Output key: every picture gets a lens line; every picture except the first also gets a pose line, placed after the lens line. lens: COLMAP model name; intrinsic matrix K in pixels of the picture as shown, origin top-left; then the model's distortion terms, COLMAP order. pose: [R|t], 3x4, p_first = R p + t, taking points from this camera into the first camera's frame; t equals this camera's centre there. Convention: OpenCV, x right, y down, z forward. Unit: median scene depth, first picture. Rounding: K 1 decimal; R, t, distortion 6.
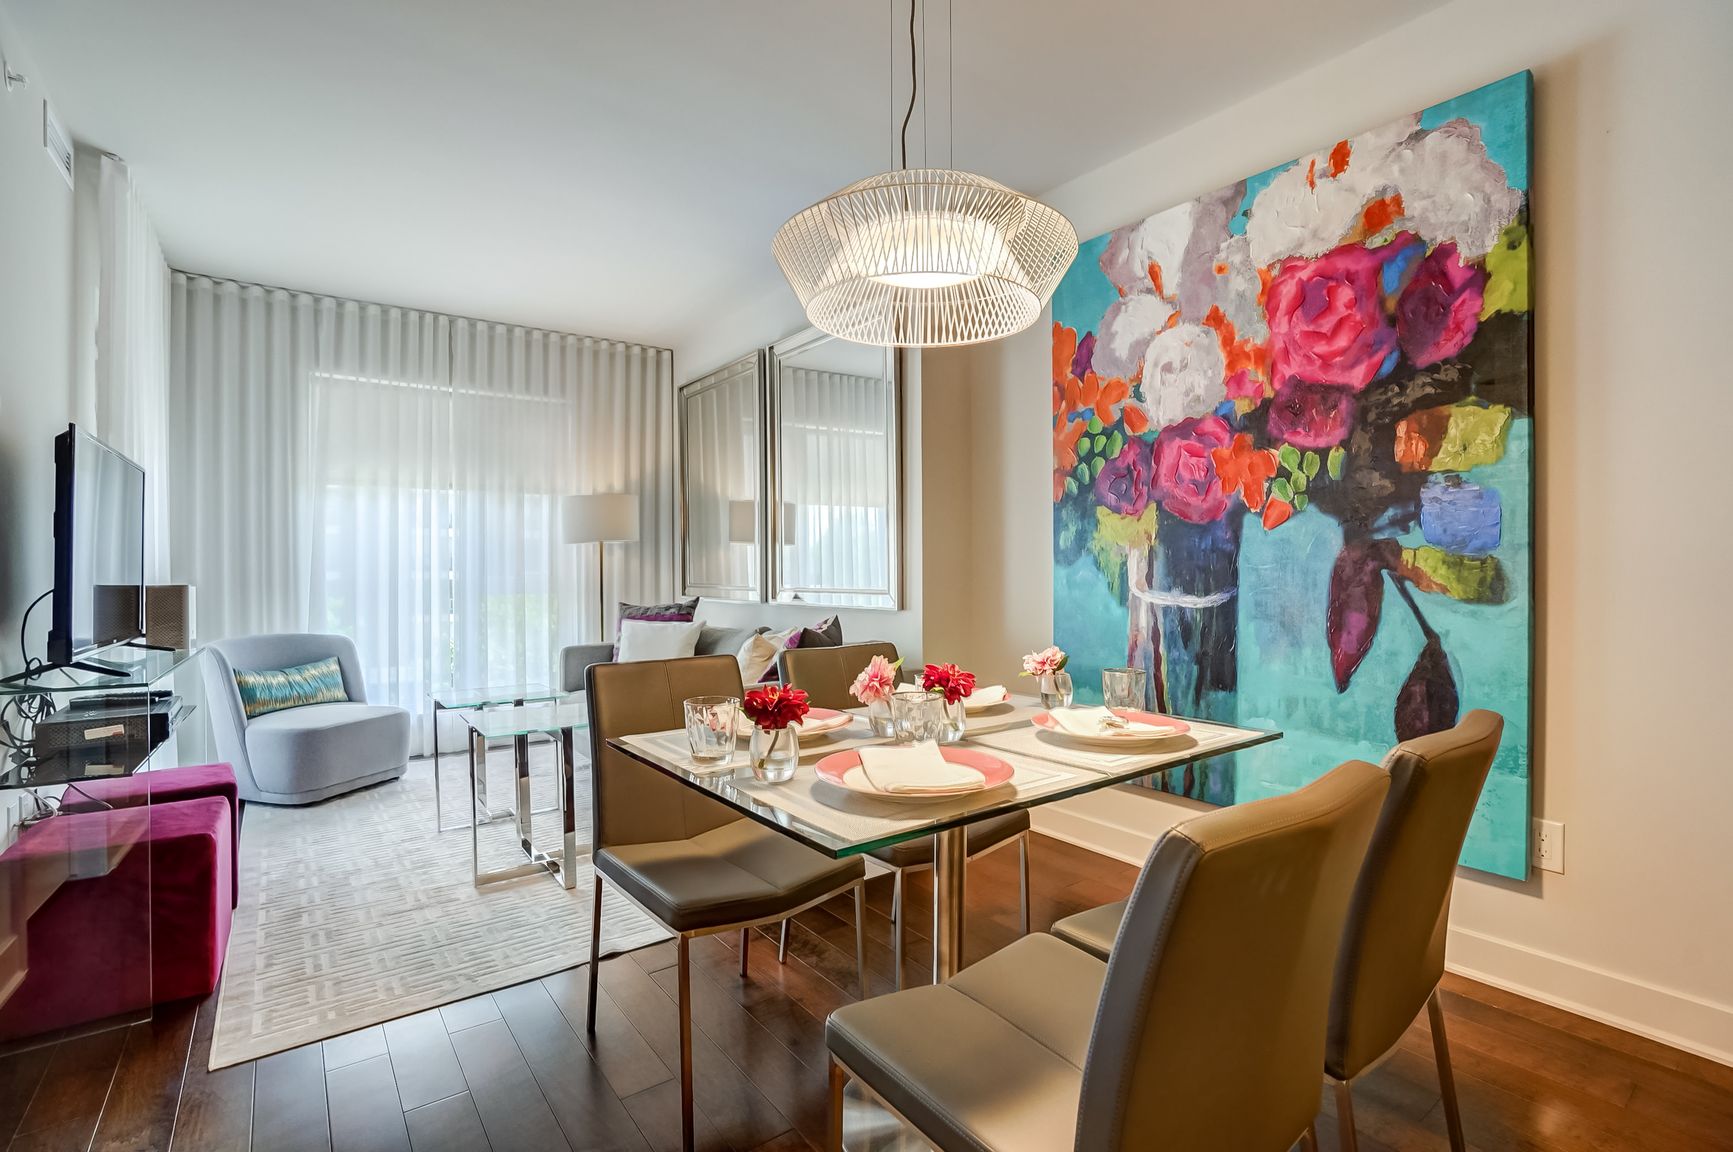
lens RADIAL K [[791.5, 0, 839.6], [0, 791.5, 566.7], [0, 0, 1]] dist [0.001995, 0.004044]
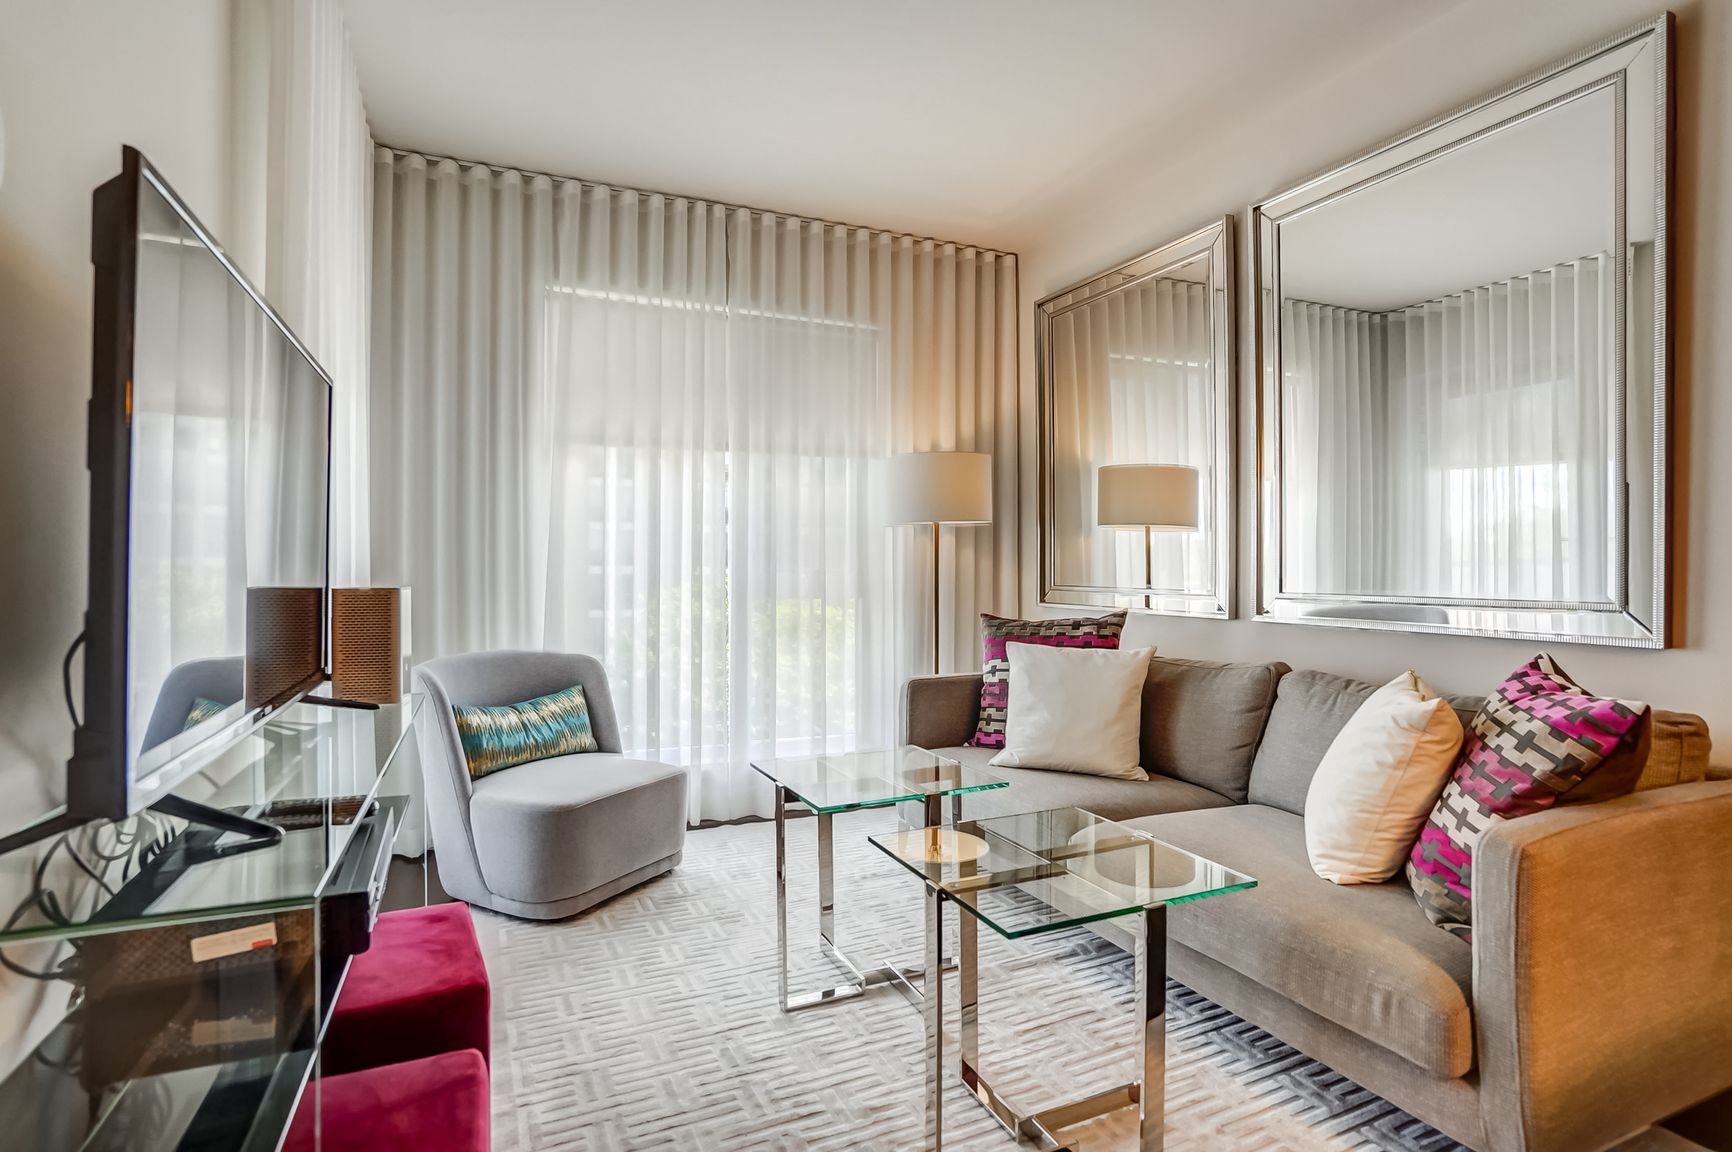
lens RADIAL K [[926.7, 0, 963.1], [0, 926.7, 566.7], [0, 0, 1]] dist [-0.003549, -0.002223]
pose [[0.991472, 0.005266, -0.130211, -0.203755], [-0.004709, 0.999978, 0.004584, 0.001791], [0.130232, -0.003932, 0.991476, 0.241364]]
